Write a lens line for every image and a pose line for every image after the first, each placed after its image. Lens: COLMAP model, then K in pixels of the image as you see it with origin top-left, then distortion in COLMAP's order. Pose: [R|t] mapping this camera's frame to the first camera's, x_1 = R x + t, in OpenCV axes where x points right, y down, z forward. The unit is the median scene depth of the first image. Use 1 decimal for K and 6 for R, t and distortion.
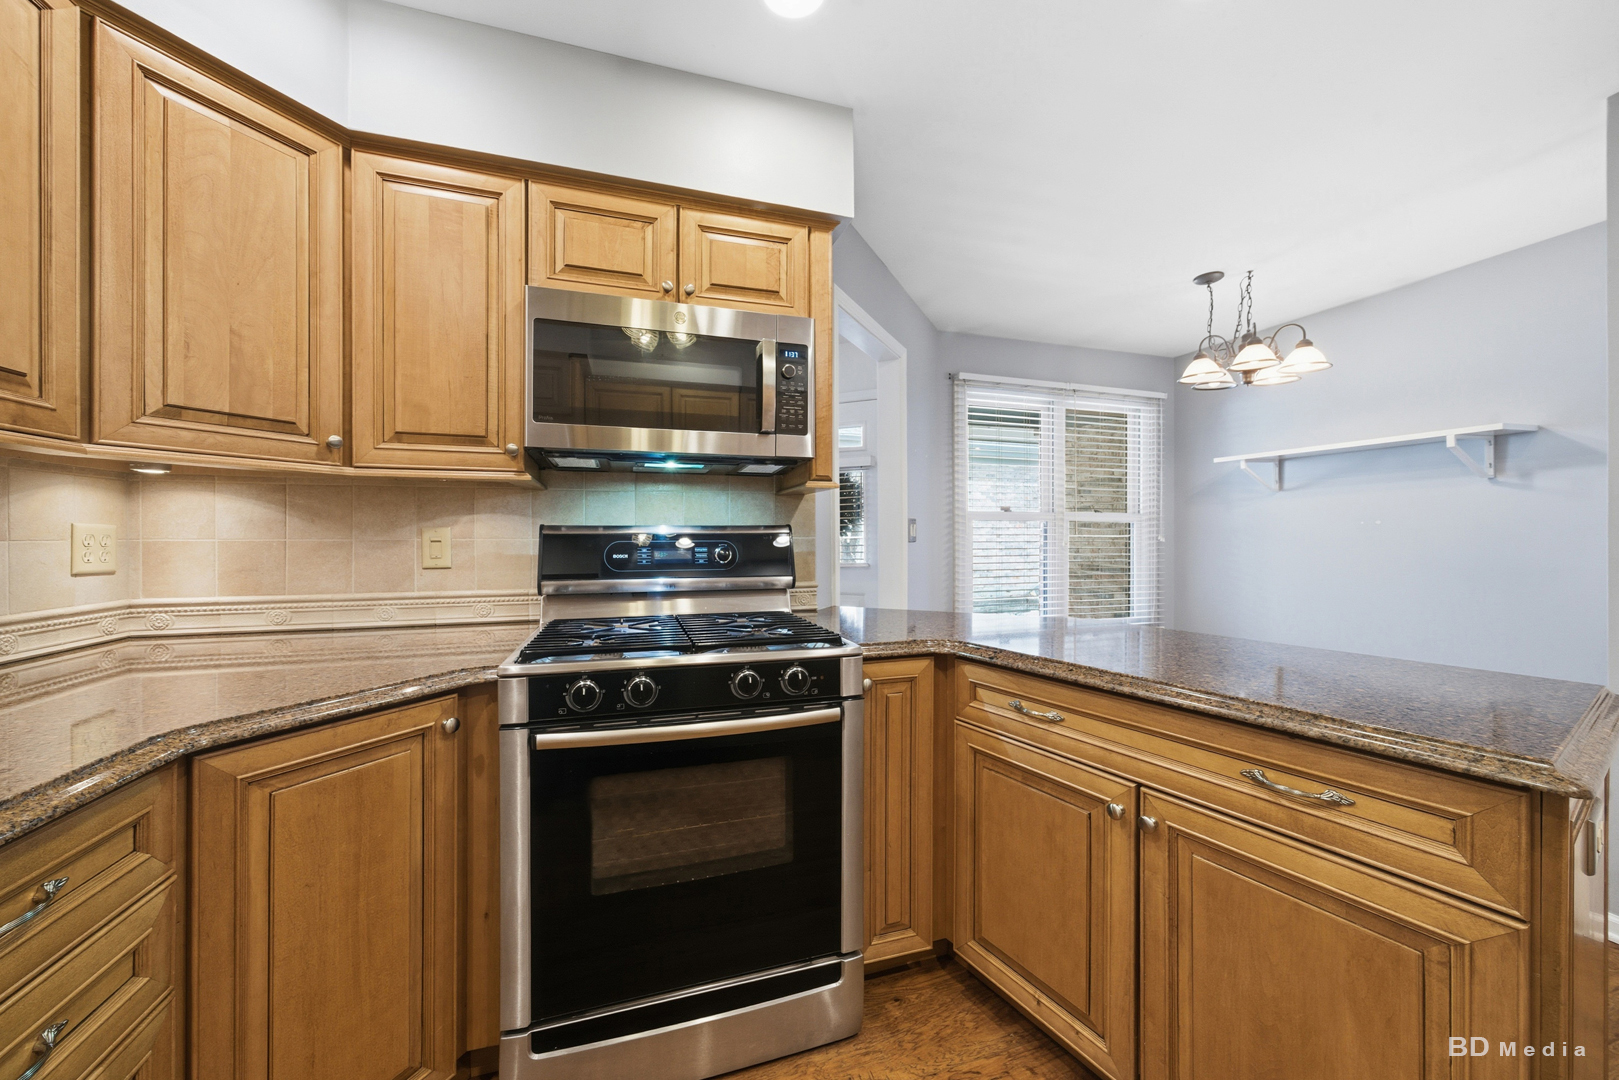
lens RADIAL K [[571.7, 0, 770.5], [0, 571.7, 537.4], [0, 0, 1]] dist [-0.006634, 0.000321]
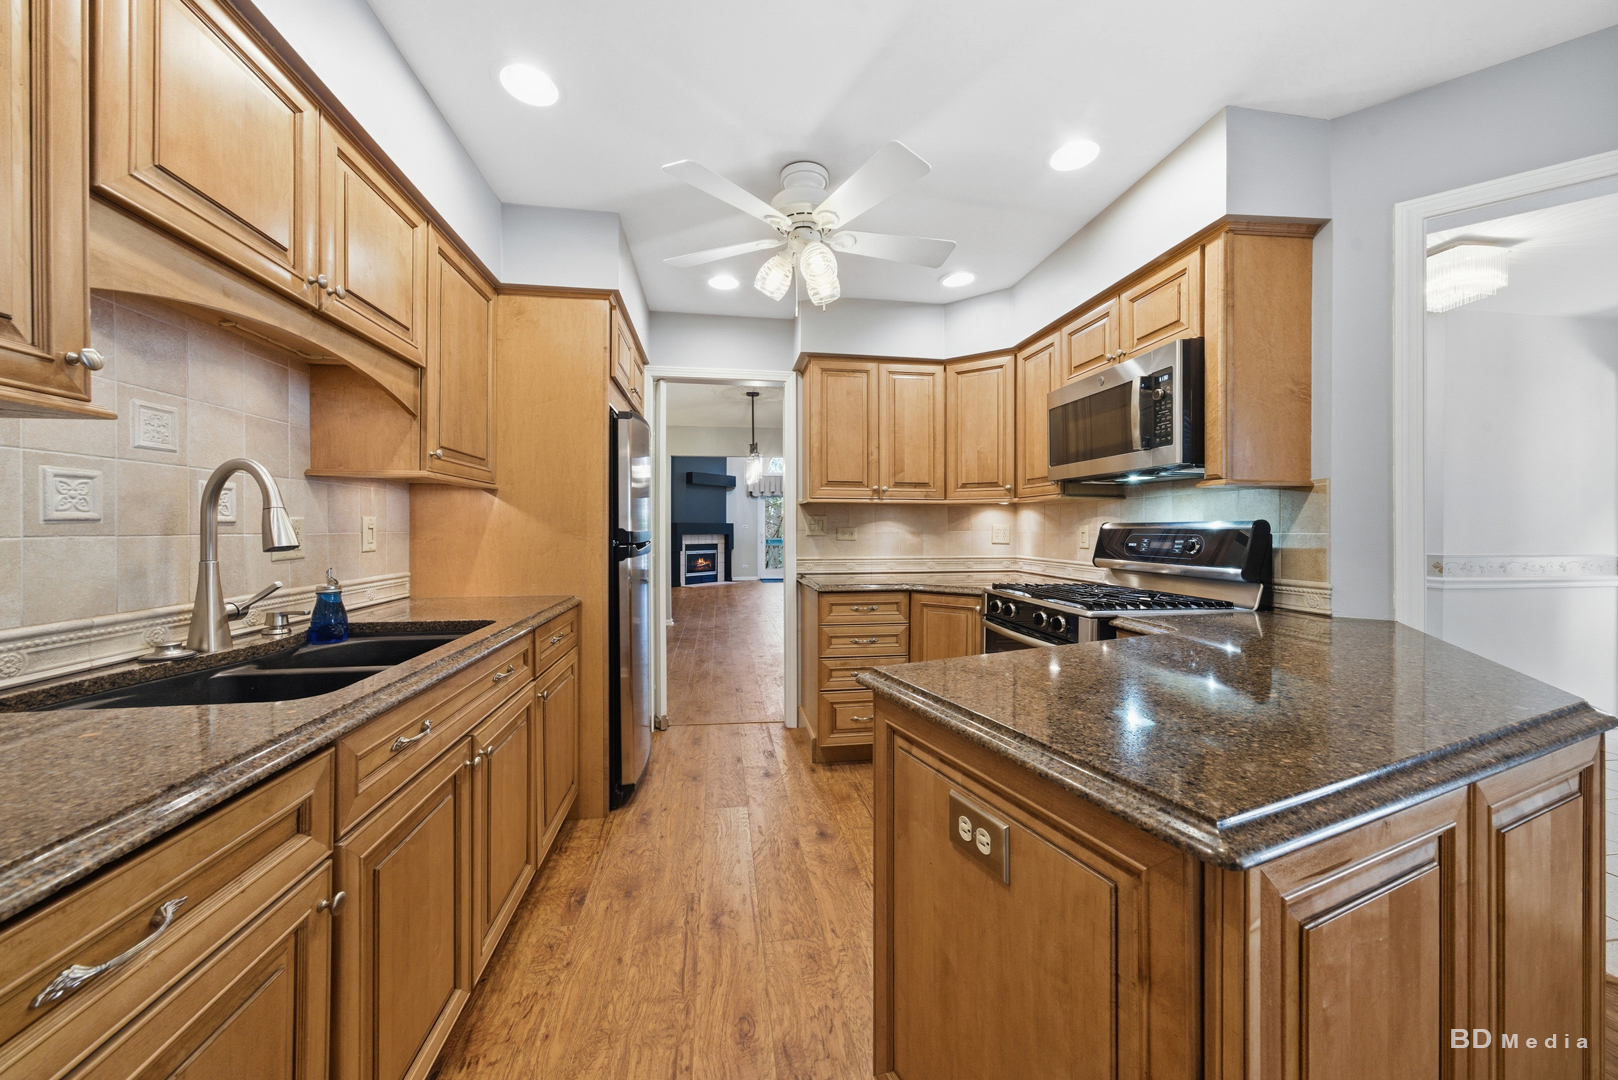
lens RADIAL K [[571.3, 0, 809.6], [0, 571.3, 526.7], [0, 0, 1]] dist [-0.006634, 0.000321]
pose [[-0.138268, -0.000580, -0.990395, 1.332980], [-0.000679, 1.000000, -0.000491, -0.010491], [0.990395, 0.000605, -0.138269, 0.442220]]
